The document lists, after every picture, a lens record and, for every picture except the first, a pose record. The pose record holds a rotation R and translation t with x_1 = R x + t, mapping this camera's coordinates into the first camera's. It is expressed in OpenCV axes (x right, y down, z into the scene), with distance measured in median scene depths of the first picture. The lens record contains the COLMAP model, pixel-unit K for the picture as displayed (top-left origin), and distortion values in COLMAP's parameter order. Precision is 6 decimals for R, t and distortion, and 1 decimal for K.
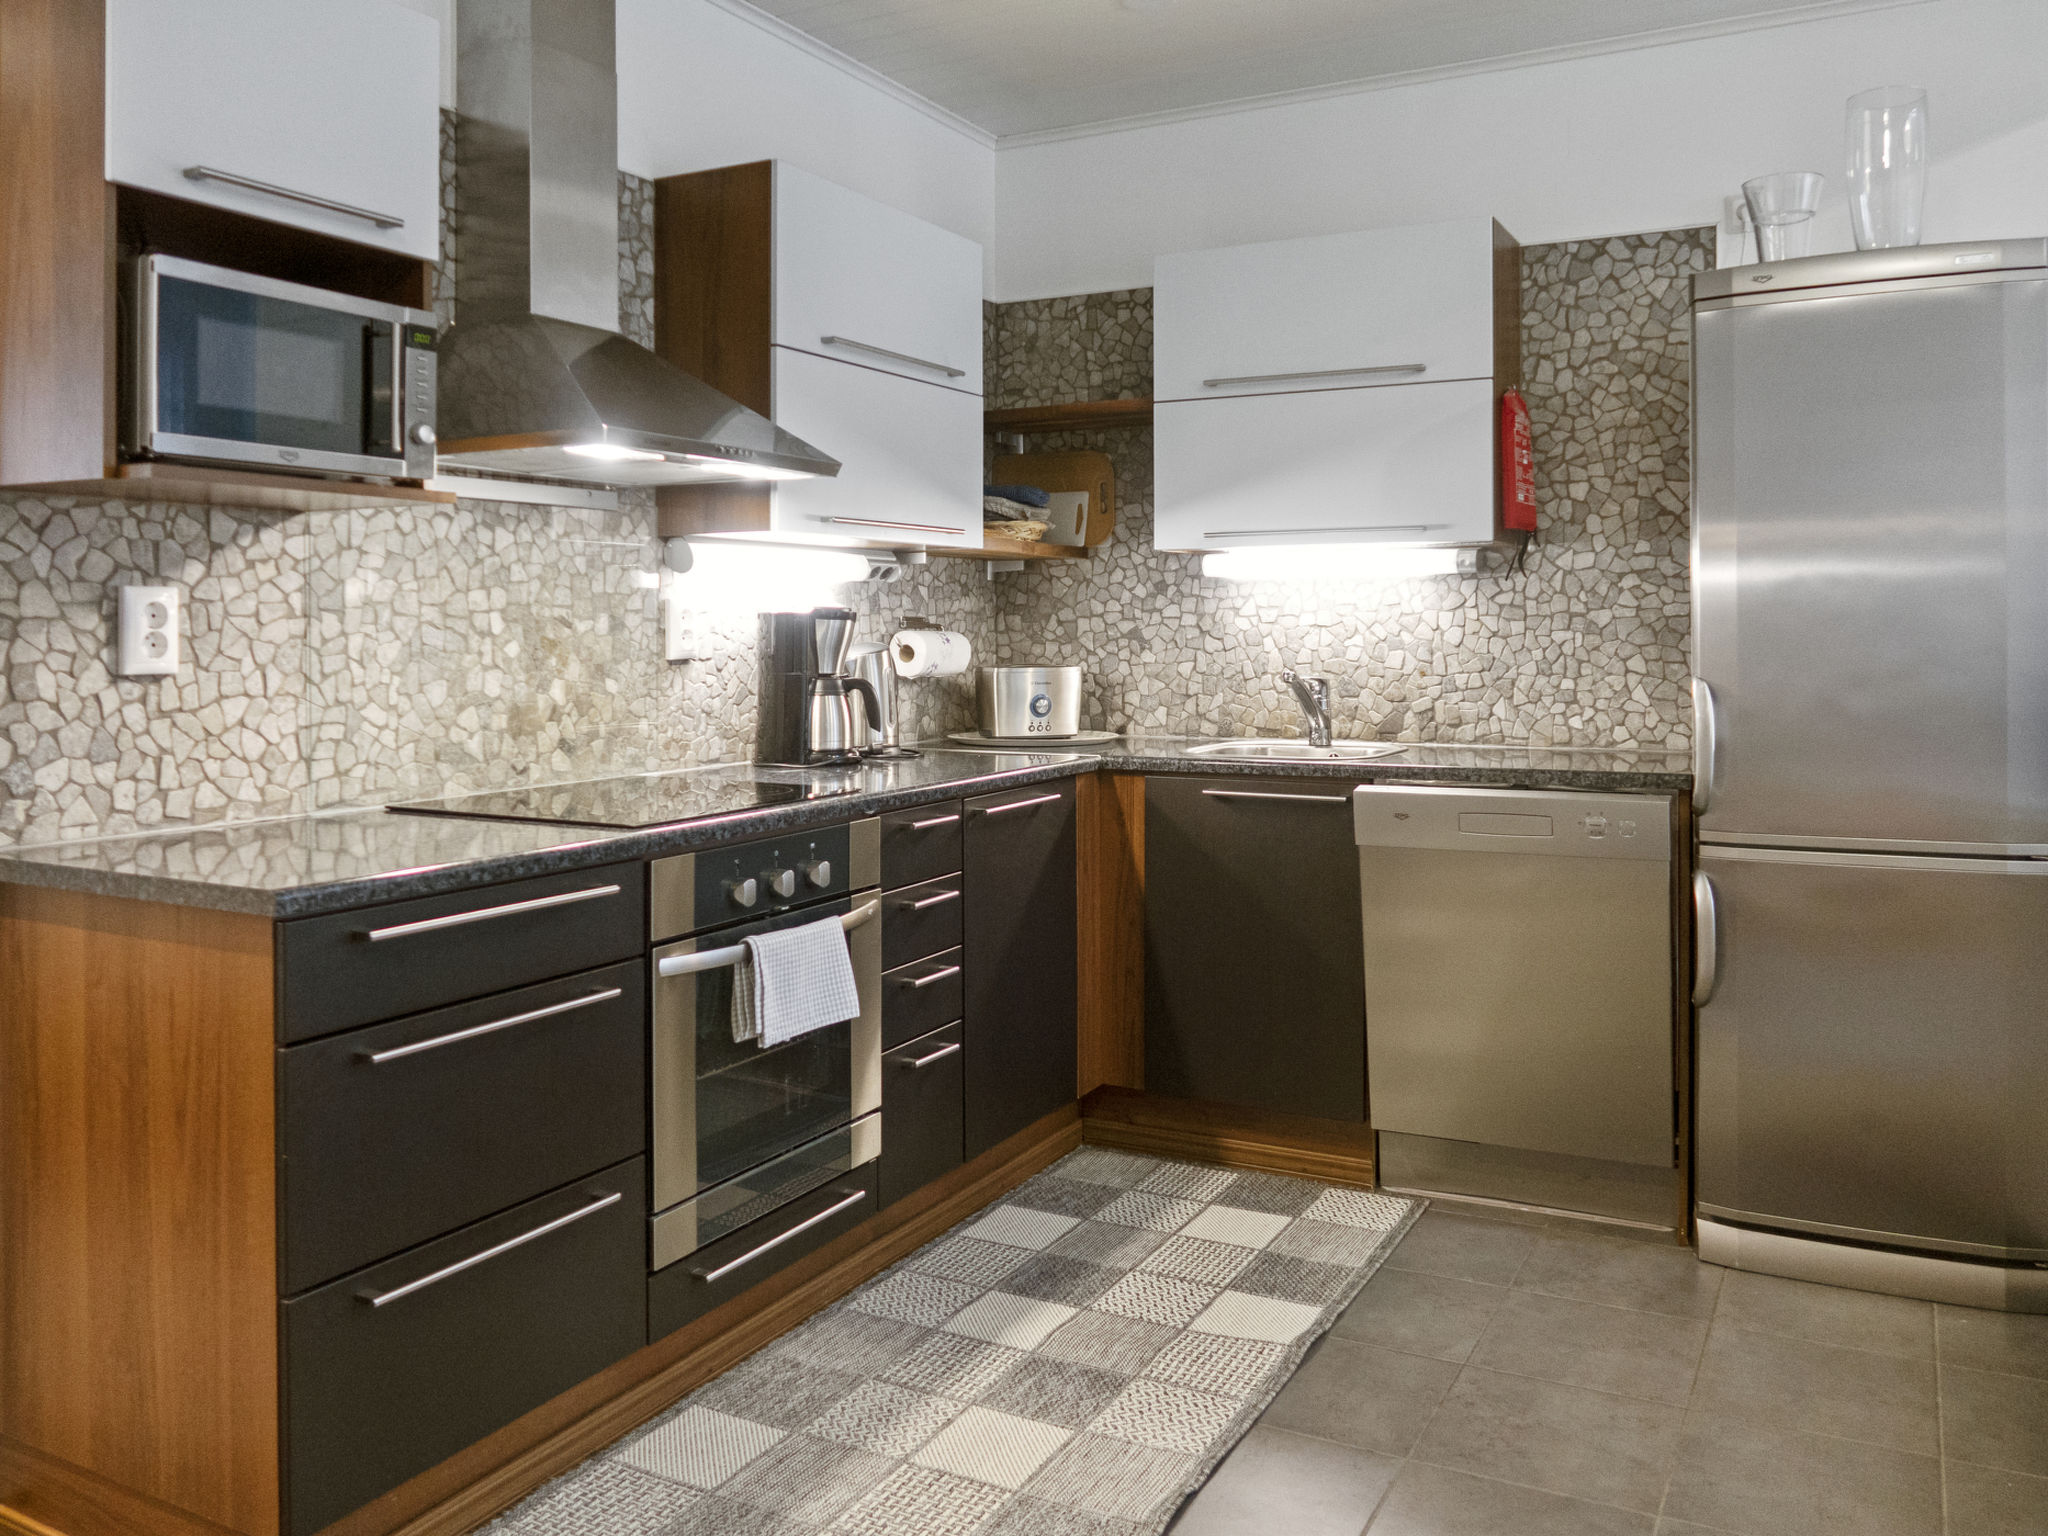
lens RADIAL K [[1638.8, 0, 1025.2], [0, 1638.8, 630.5], [0, 0, 1]] dist [-0.012072, 0.000622]
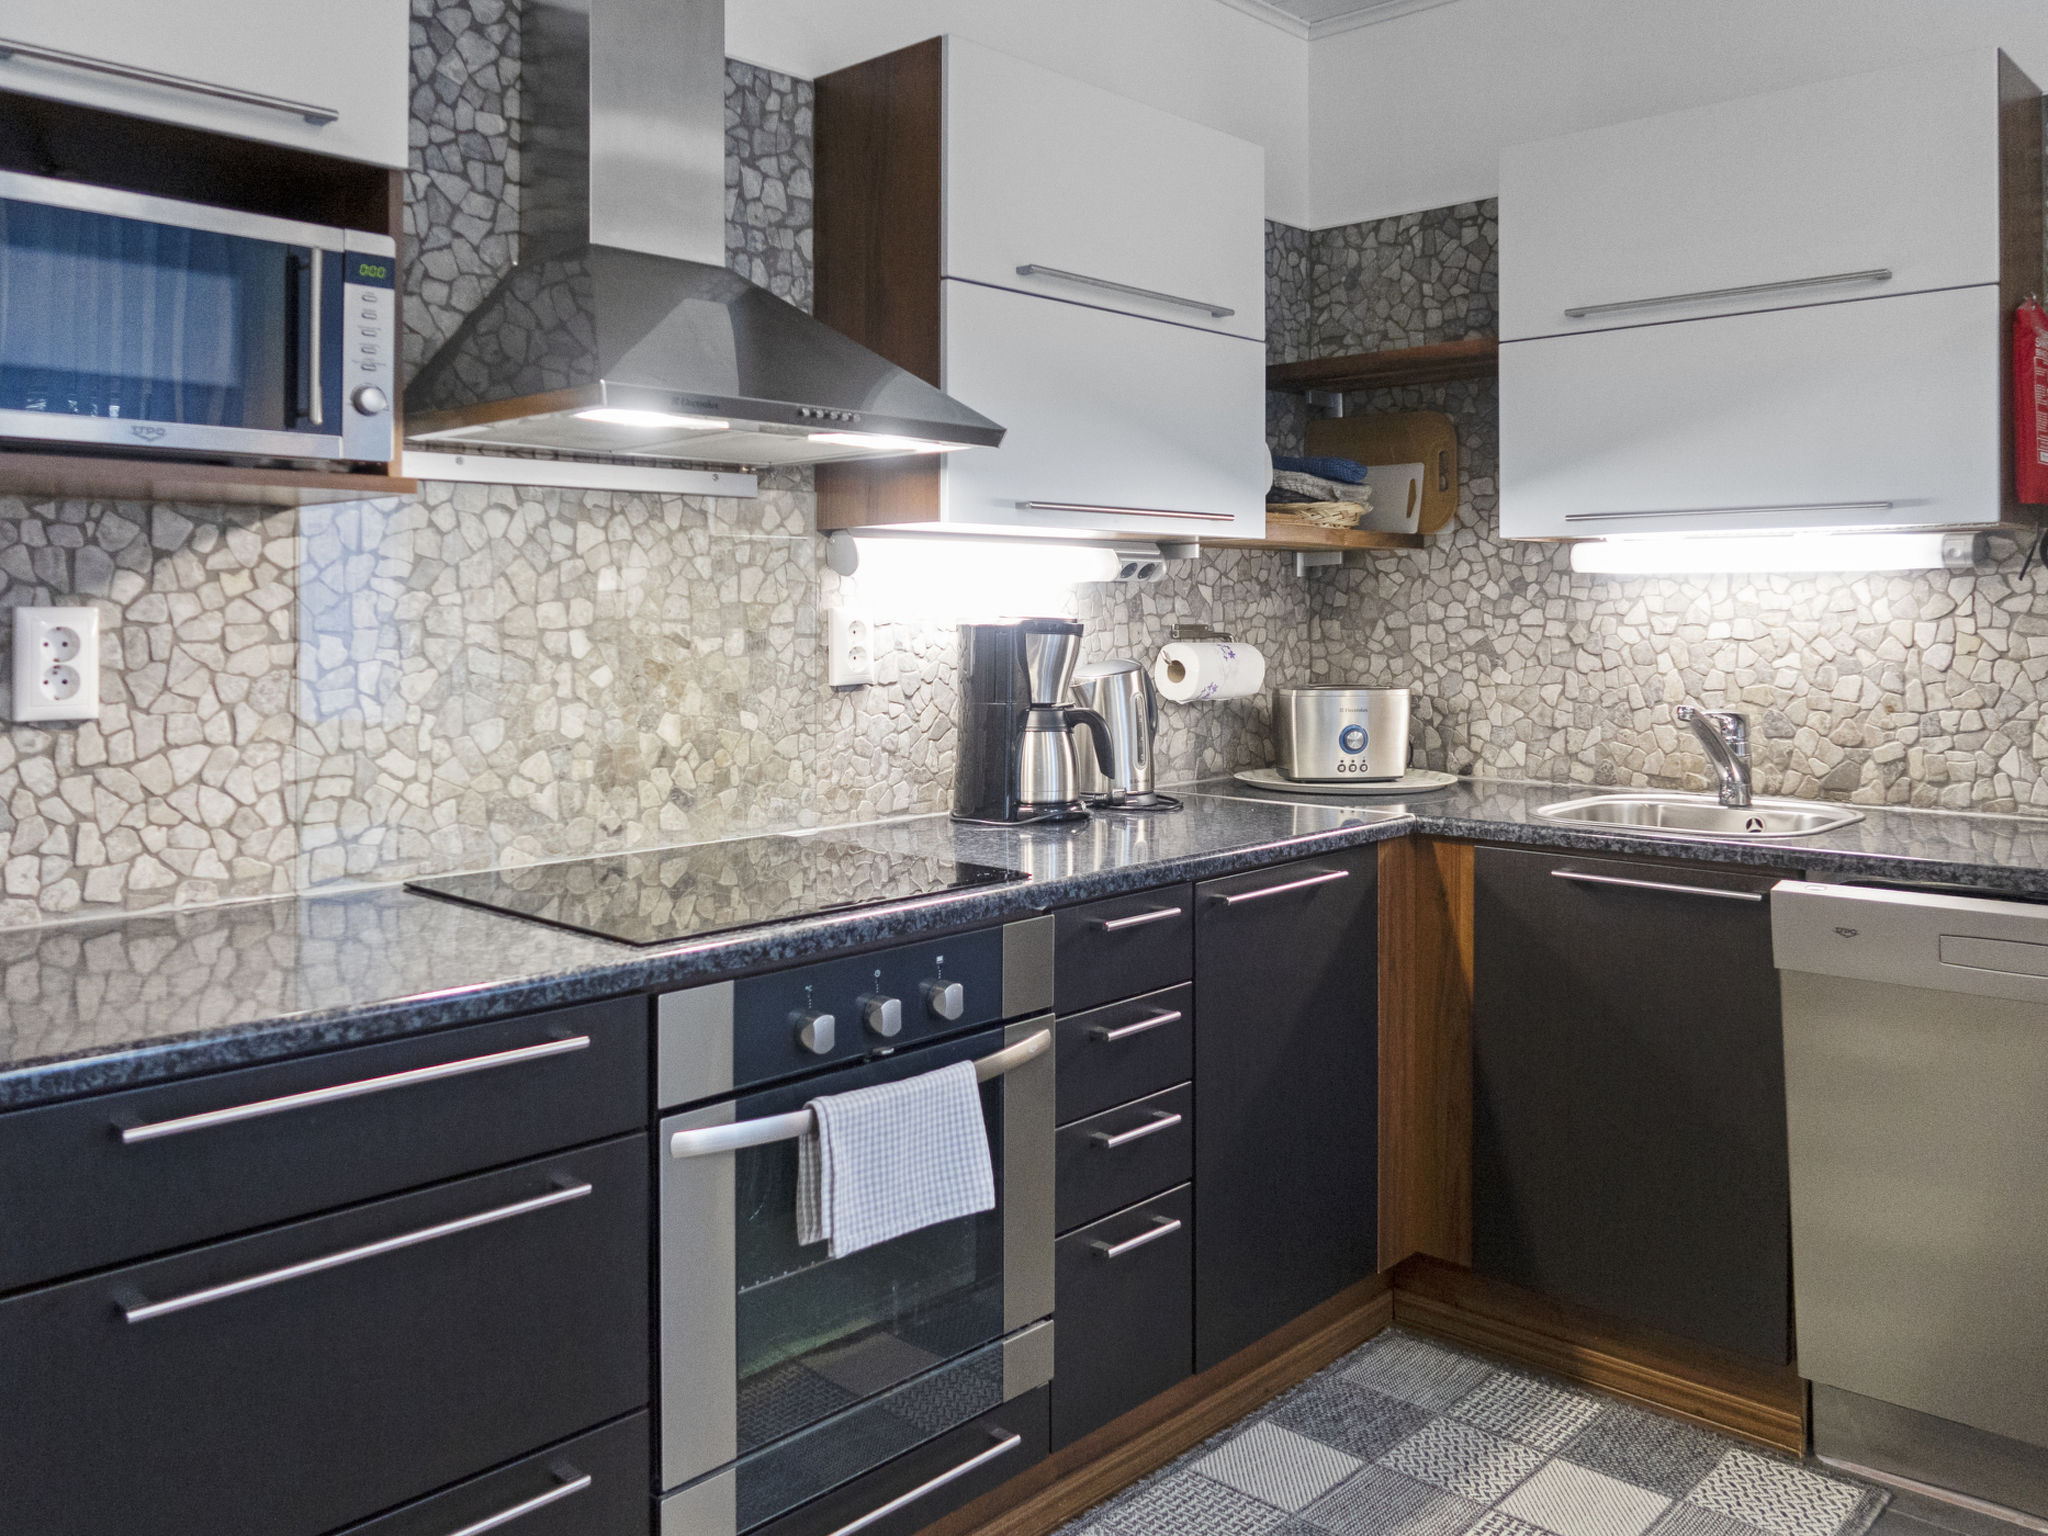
lens RADIAL K [[1632.3, 0, 1025.4], [0, 1632.3, 607.0], [0, 0, 1]] dist [-0.025480, 0.010274]
pose [[0.964634, 0.001544, -0.263589, 0.070287], [-0.002237, 0.999995, -0.002329, -0.016339], [0.263584, 0.002836, 0.964632, 0.235290]]
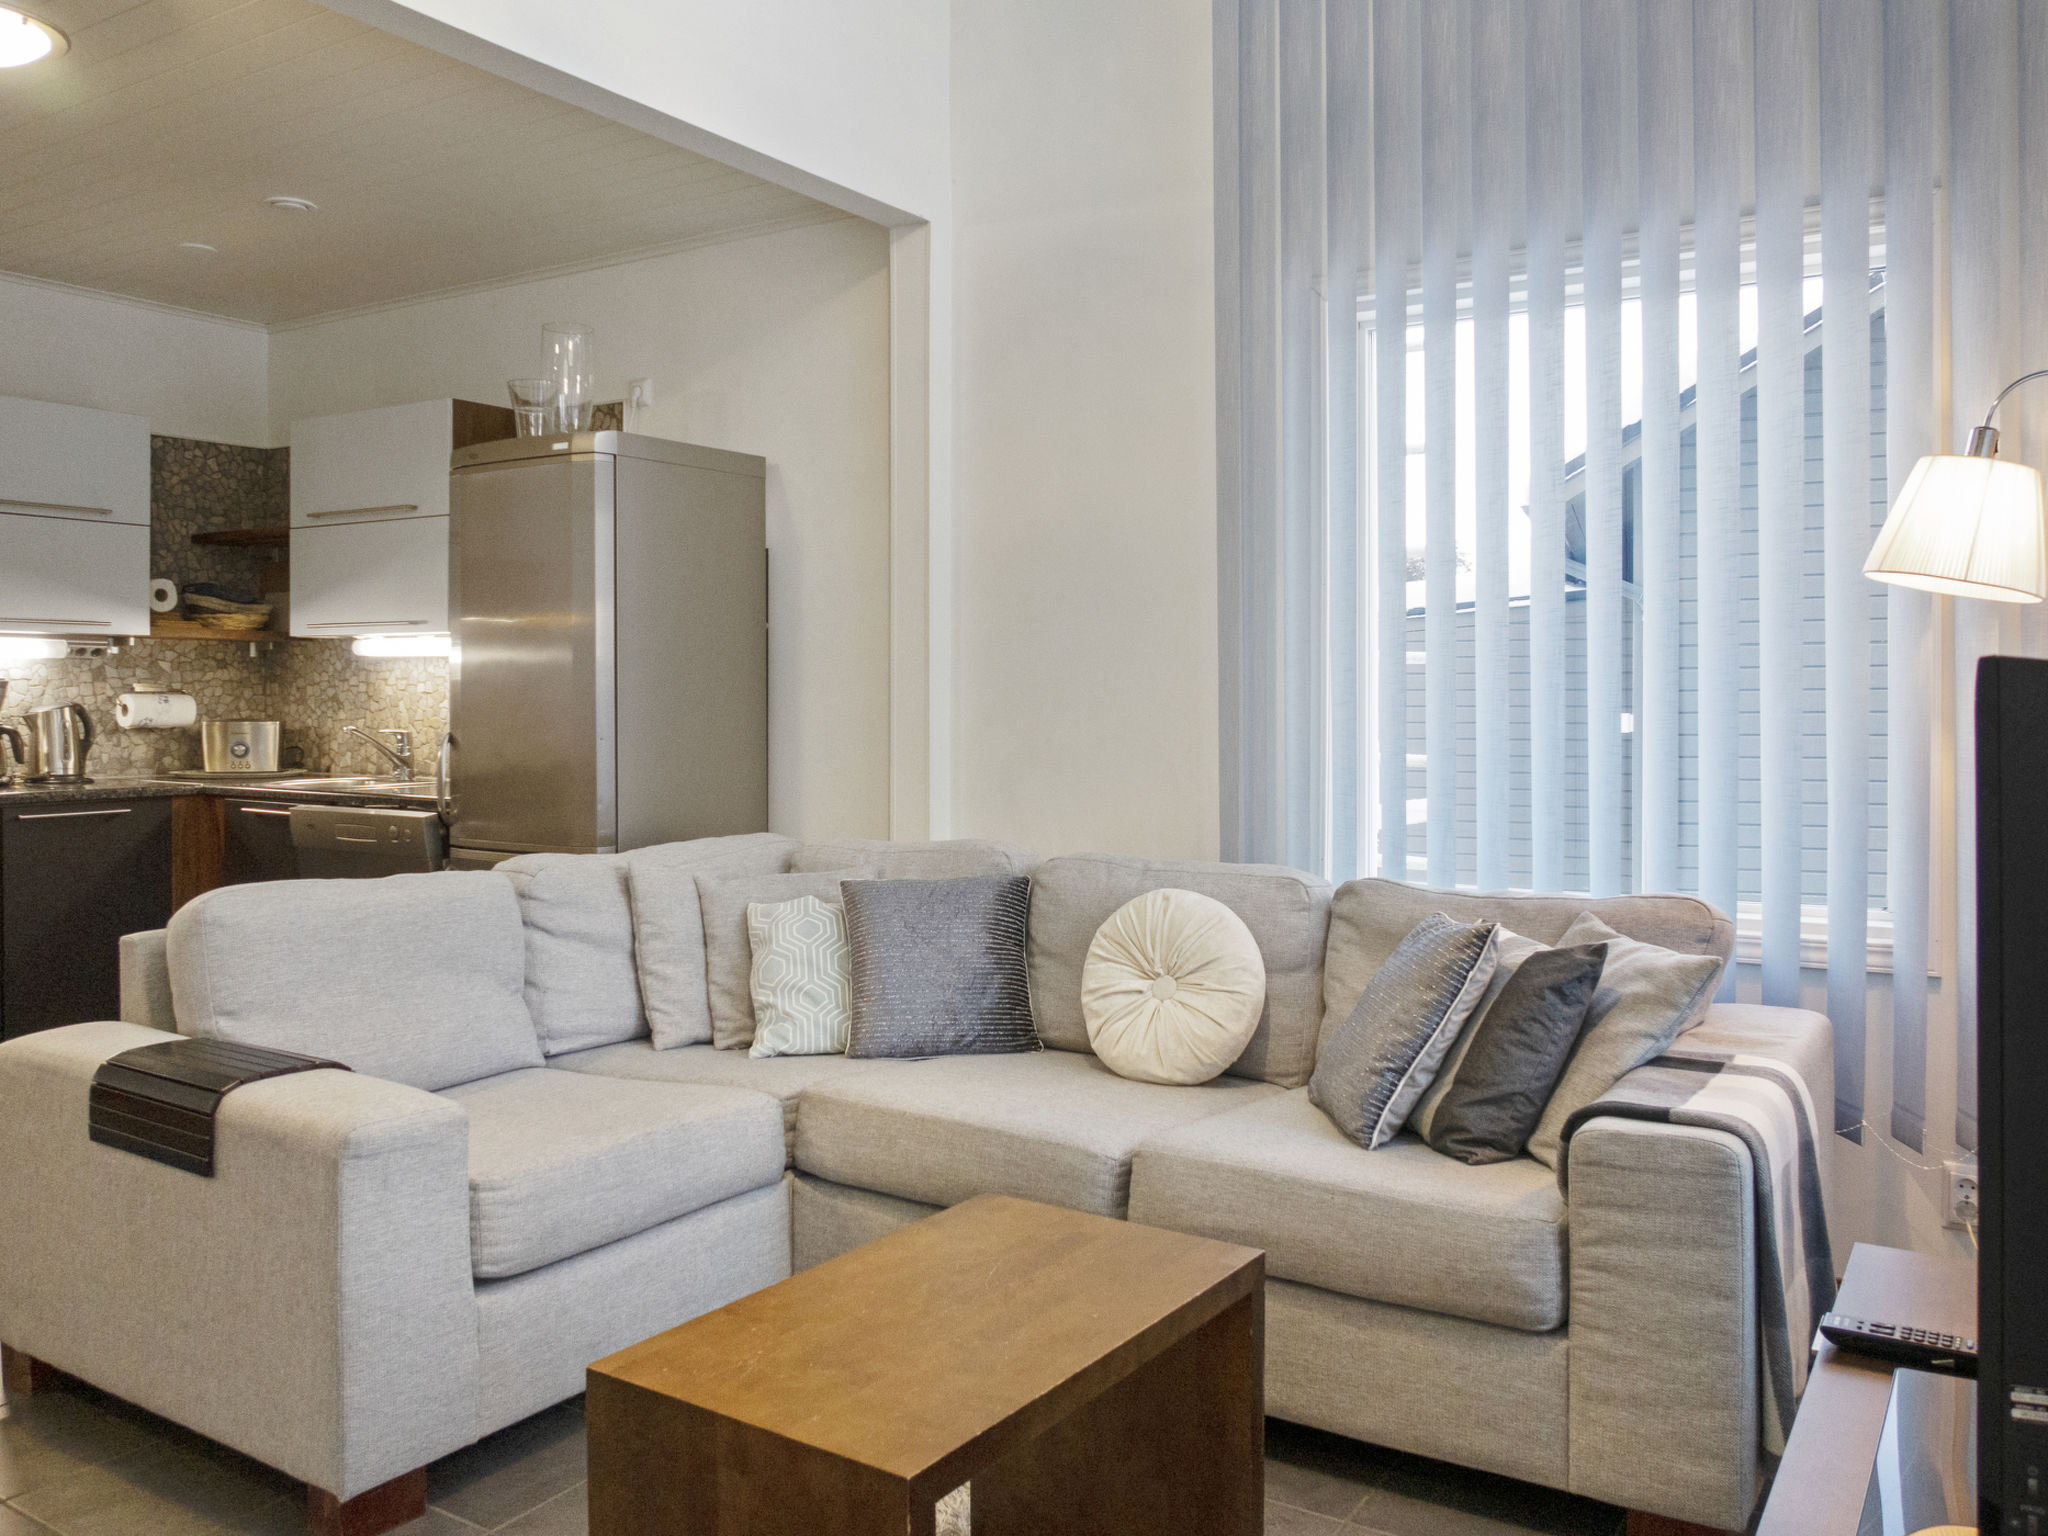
lens RADIAL K [[1616.9, 0, 1022.5], [0, 1616.9, 703.4], [0, 0, 1]] dist [-0.009827, -0.003695]
pose [[0.996548, 0.008513, -0.082578, 0.852888], [-0.008020, 0.999948, 0.006301, -0.007015], [0.082628, -0.005617, 0.996565, -0.312828]]
